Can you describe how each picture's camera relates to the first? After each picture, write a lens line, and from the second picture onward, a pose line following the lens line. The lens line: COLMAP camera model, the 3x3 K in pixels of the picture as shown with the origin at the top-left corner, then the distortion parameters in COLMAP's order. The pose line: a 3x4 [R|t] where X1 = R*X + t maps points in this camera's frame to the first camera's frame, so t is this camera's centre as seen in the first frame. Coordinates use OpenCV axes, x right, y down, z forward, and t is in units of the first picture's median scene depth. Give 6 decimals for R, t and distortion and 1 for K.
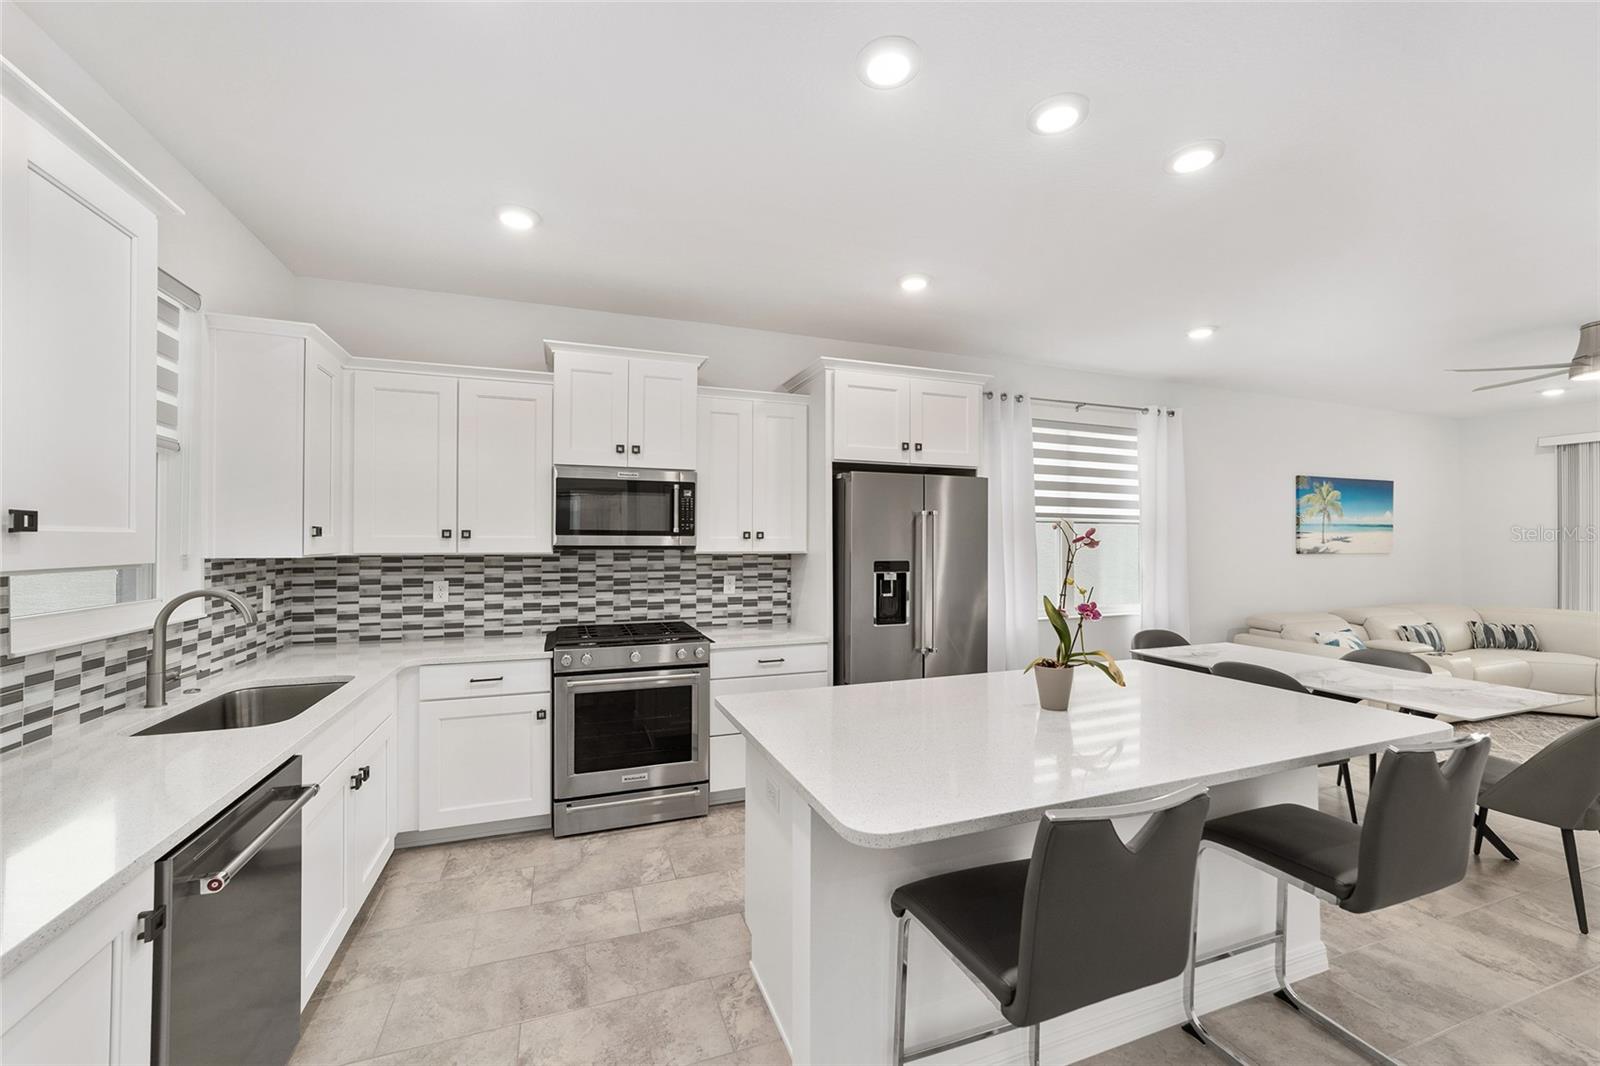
lens RADIAL K [[618.5, 0, 800.0], [0, 618.5, 533.0], [0, 0, 1]] dist [-0.002124, -0.000048]
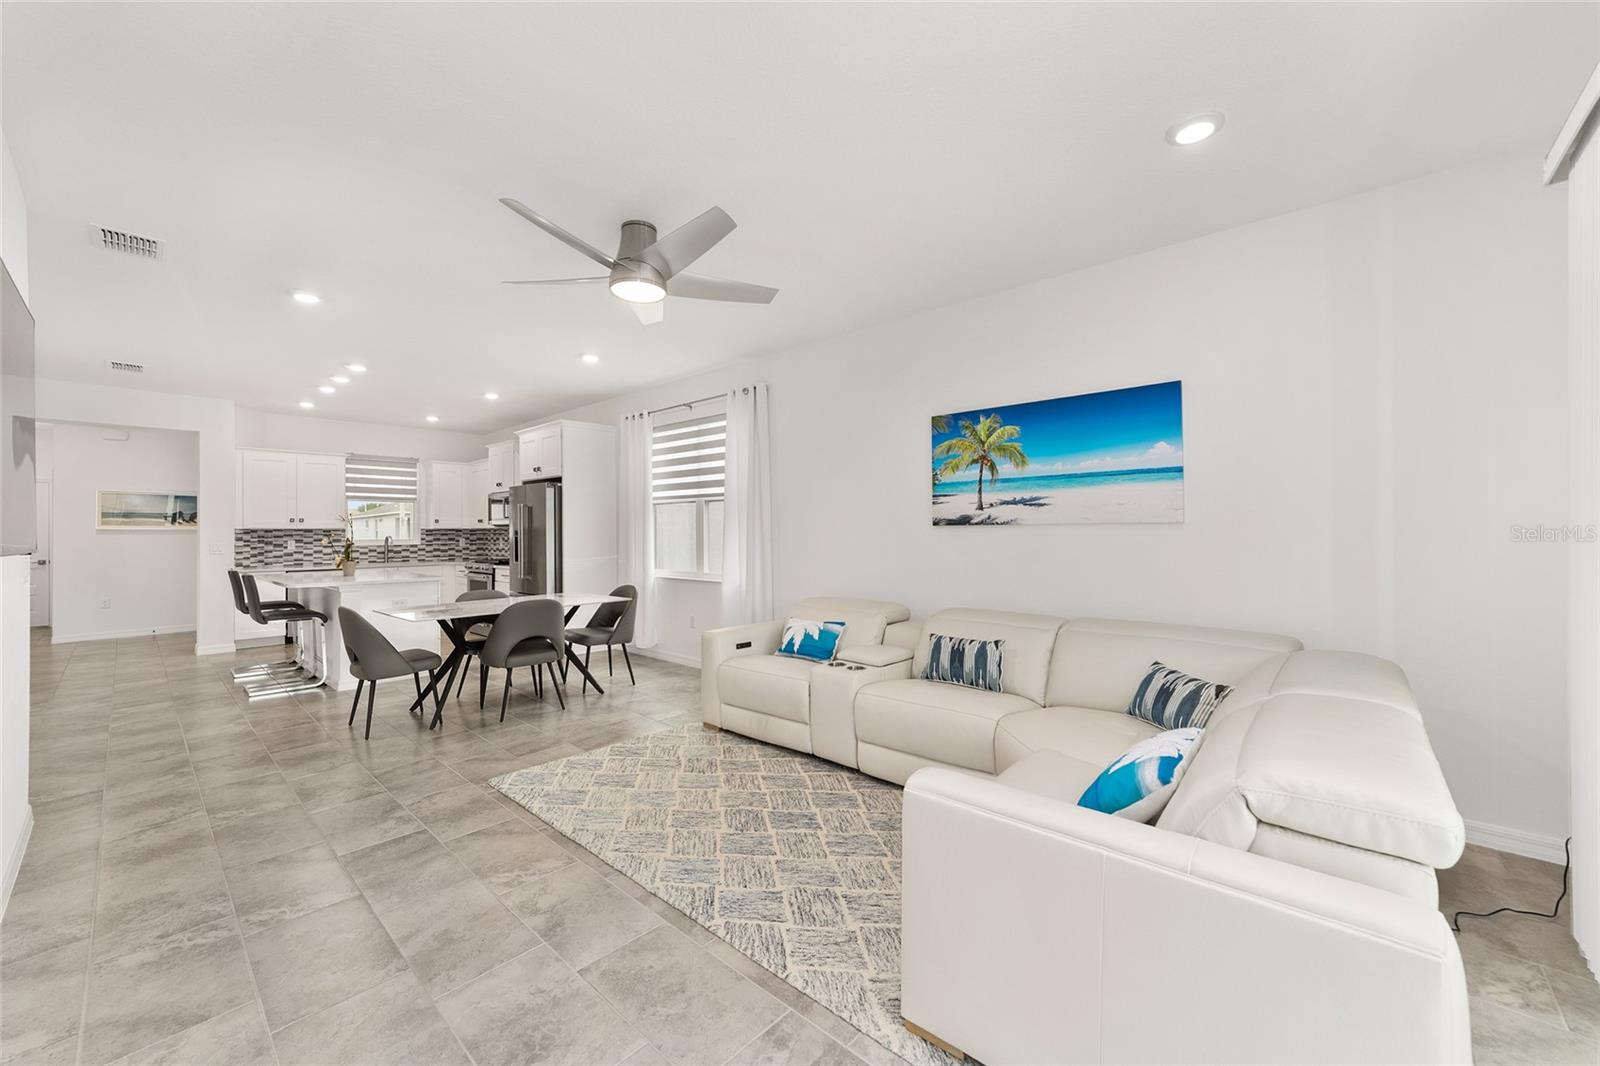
lens RADIAL K [[618.5, 0, 800.0], [0, 618.5, 533.0], [0, 0, 1]] dist [-0.002124, -0.000048]
pose [[0.462199, -0.001288, -0.886775, 2.652836], [0.020638, 0.999744, 0.009305, 0.062296], [0.886536, -0.022602, 0.462107, 1.023367]]
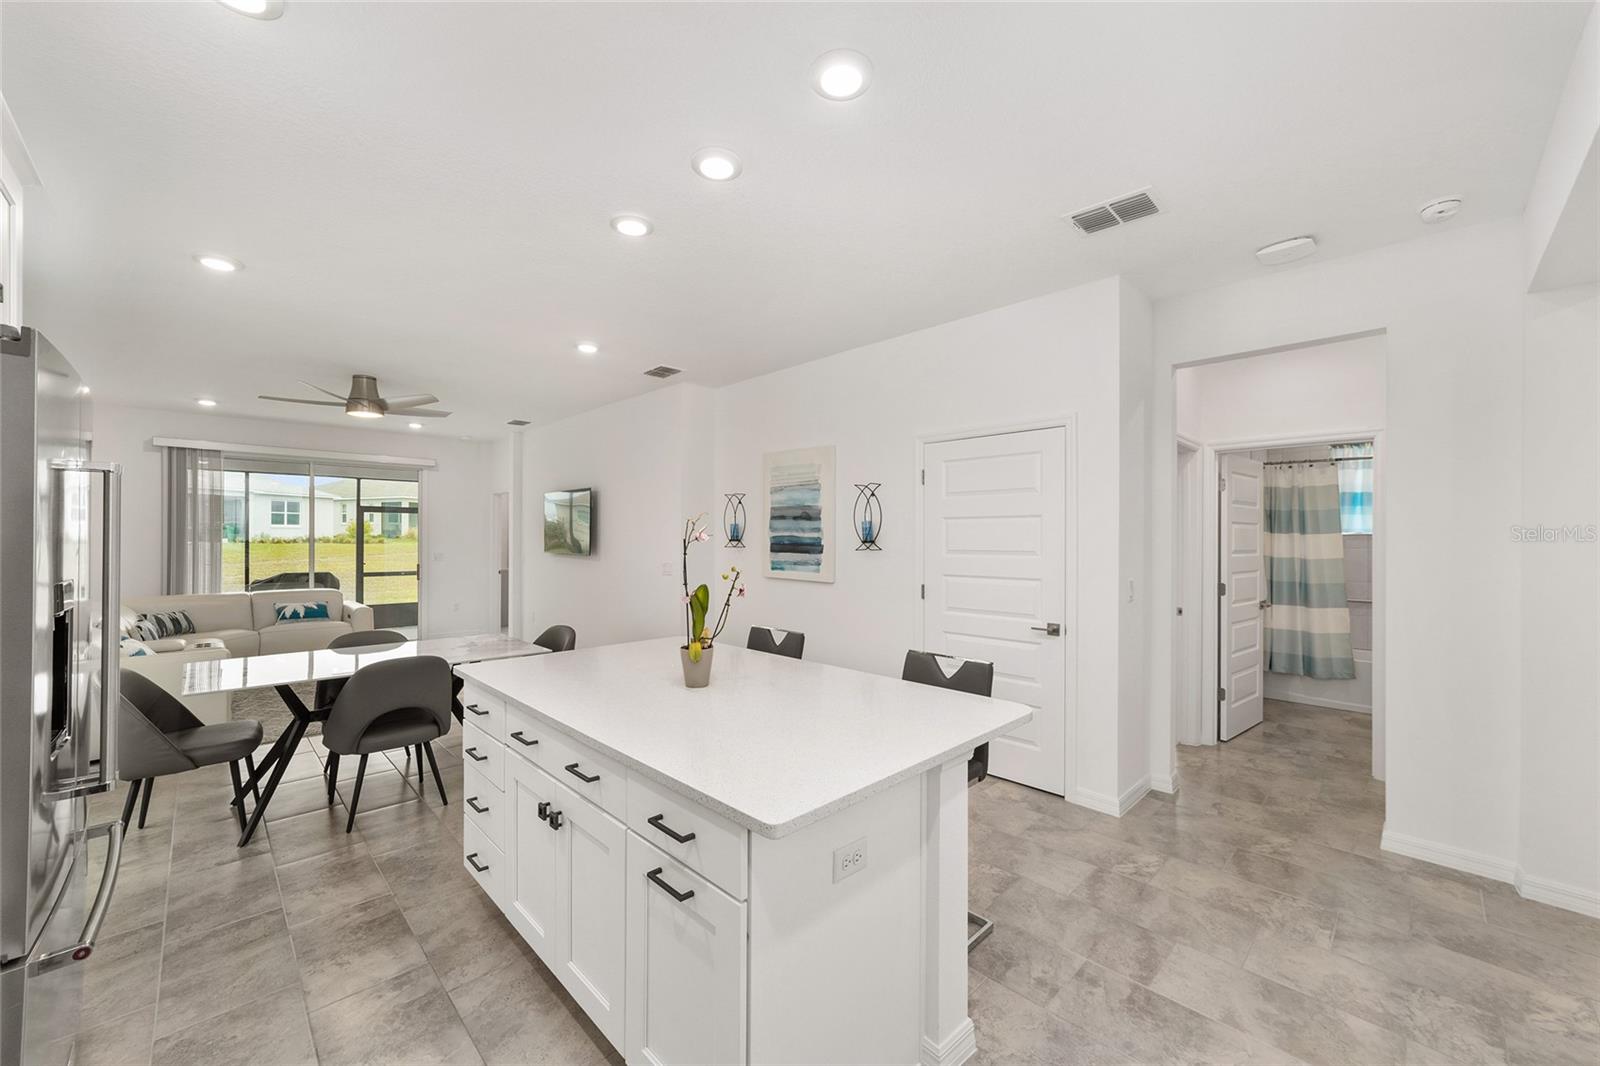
lens RADIAL K [[643.9, 0, 802.2], [0, 643.9, 538.5], [0, 0, 1]] dist [-0.002153, 0.000070]
pose [[-0.397297, -0.004332, 0.917680, -0.534395], [-0.017584, 0.999841, -0.002892, 0.010298], [-0.917521, -0.017285, -0.397310, 0.840018]]
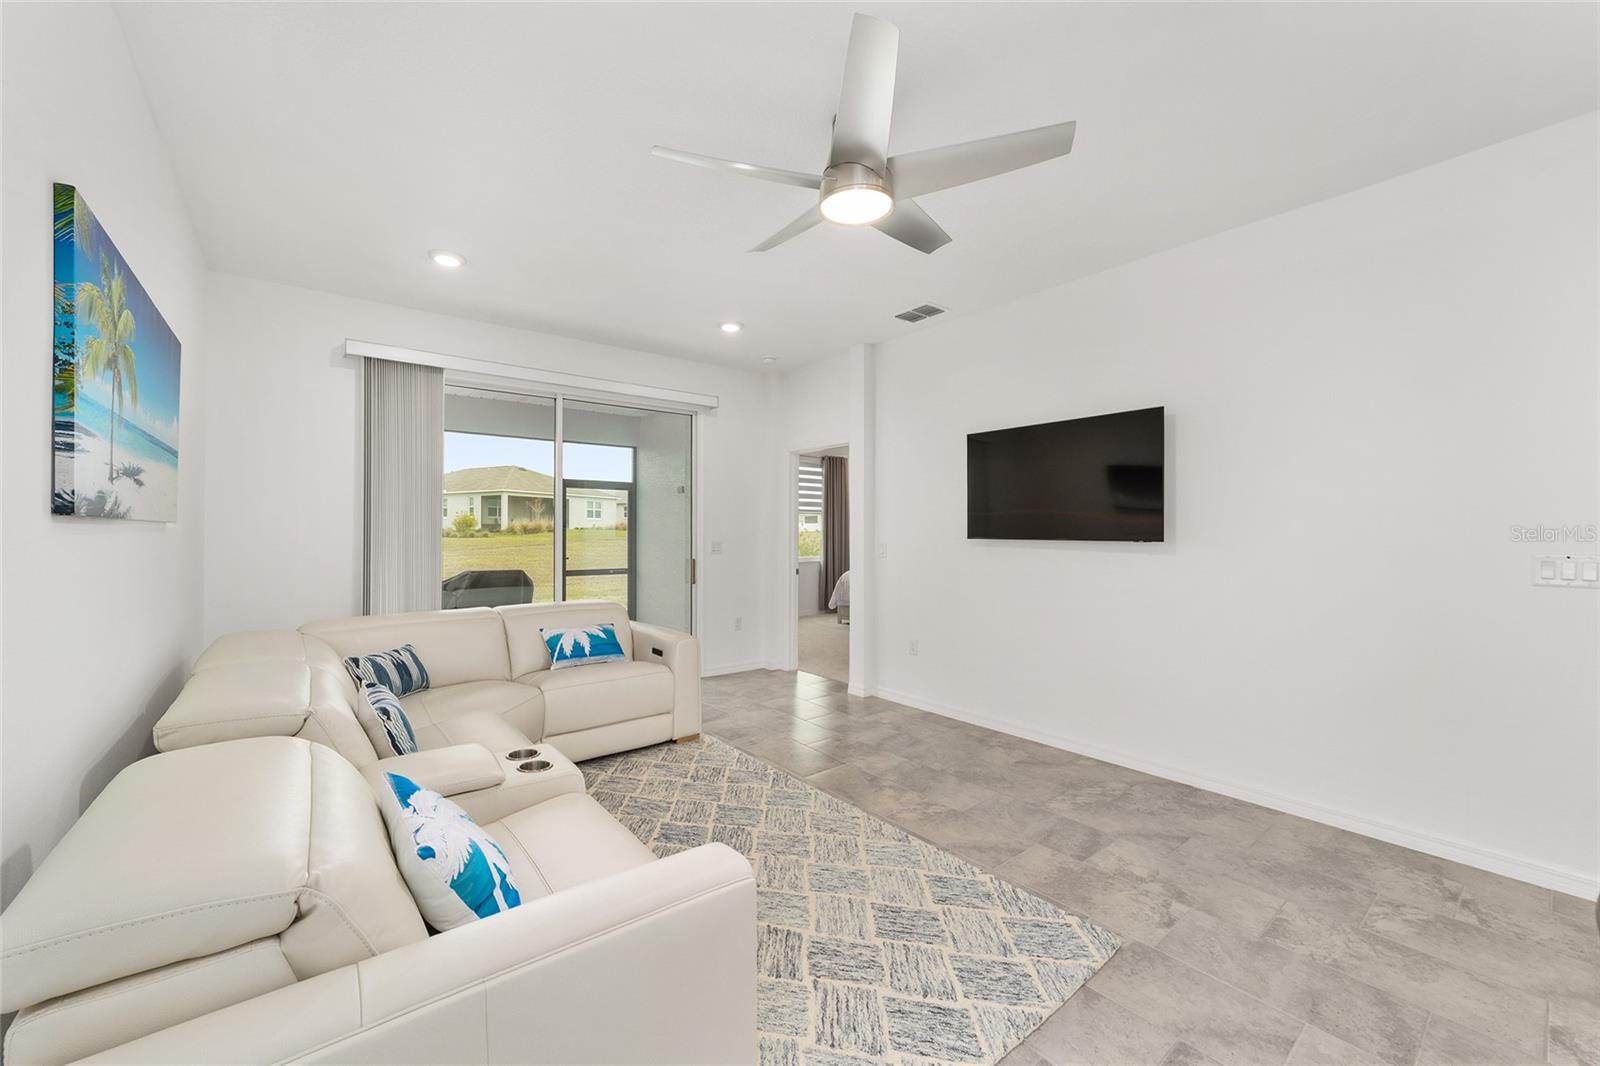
lens RADIAL K [[630.2, 0, 793.1], [0, 630.2, 527.5], [0, 0, 1]] dist [-0.003619, 0.000106]
pose [[-0.314223, 0.006374, 0.949328, 0.944221], [-0.015497, 0.999810, -0.011843, 0.071415], [-0.949223, -0.018433, -0.314065, 1.566127]]
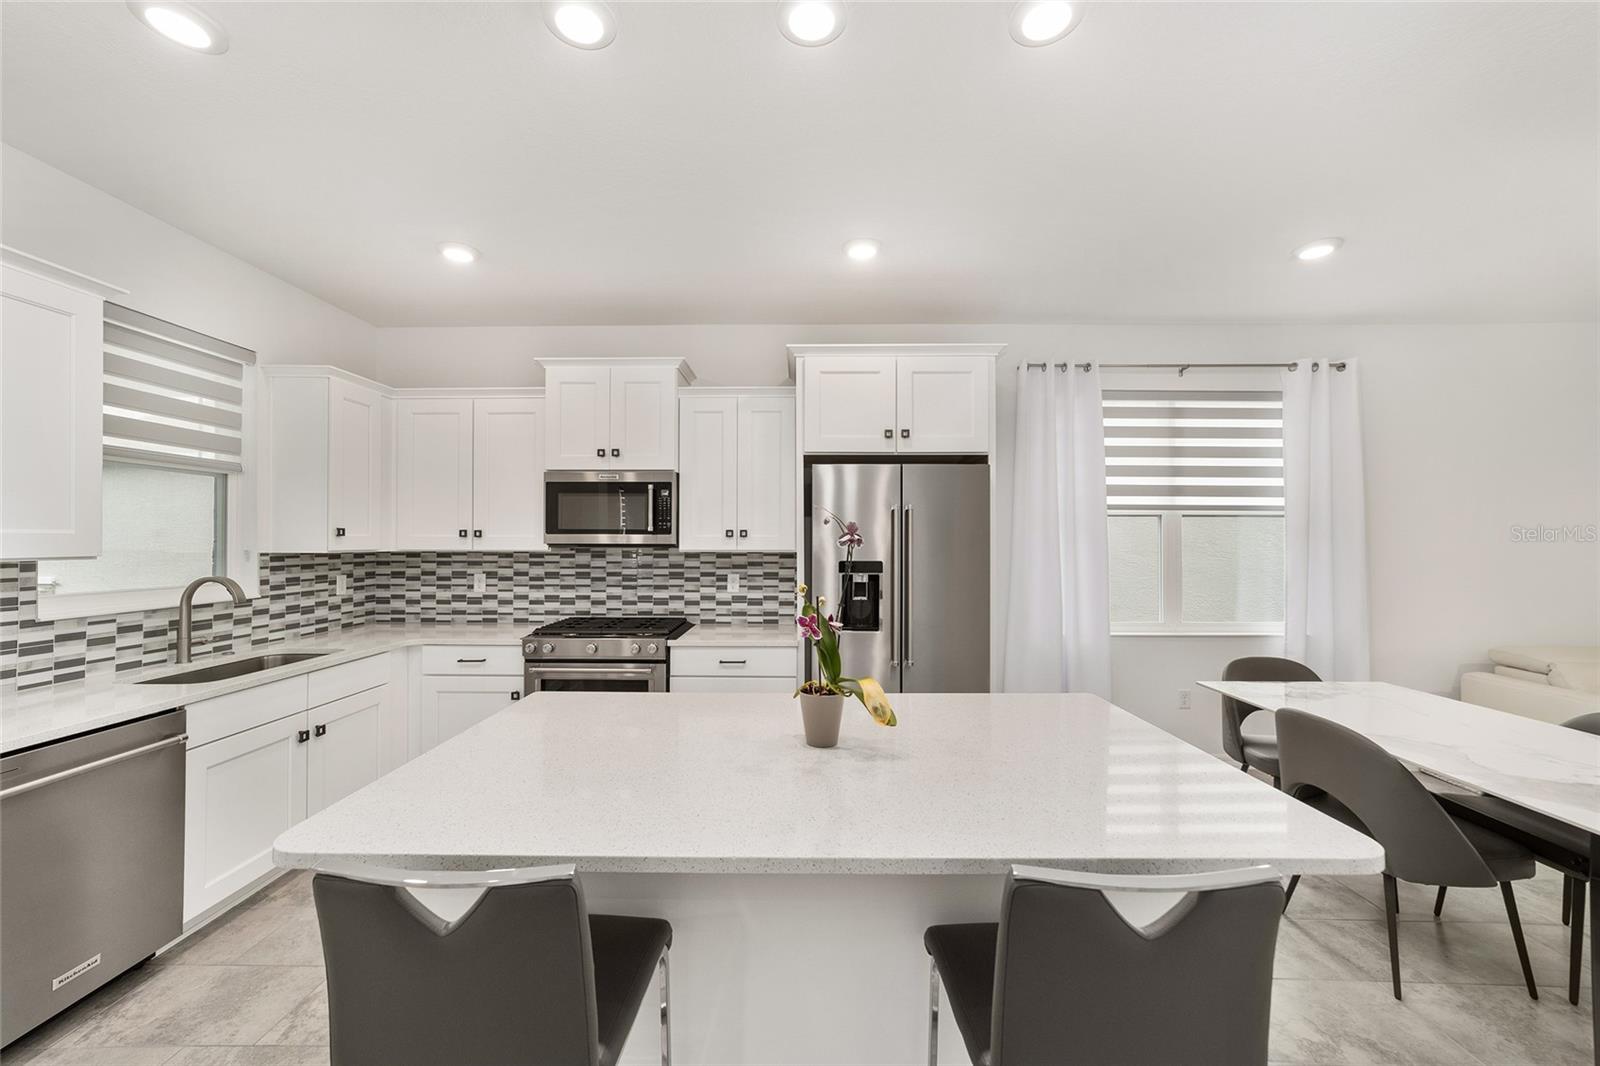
lens RADIAL K [[613.4, 0, 804.1], [0, 613.4, 537.5], [0, 0, 1]] dist [-0.000802, 0.000234]
pose [[0.936896, -0.001984, -0.349602, 0.366912], [0.005402, 0.999947, 0.008802, 0.001948], [0.349566, -0.010135, 0.936857, 0.120241]]
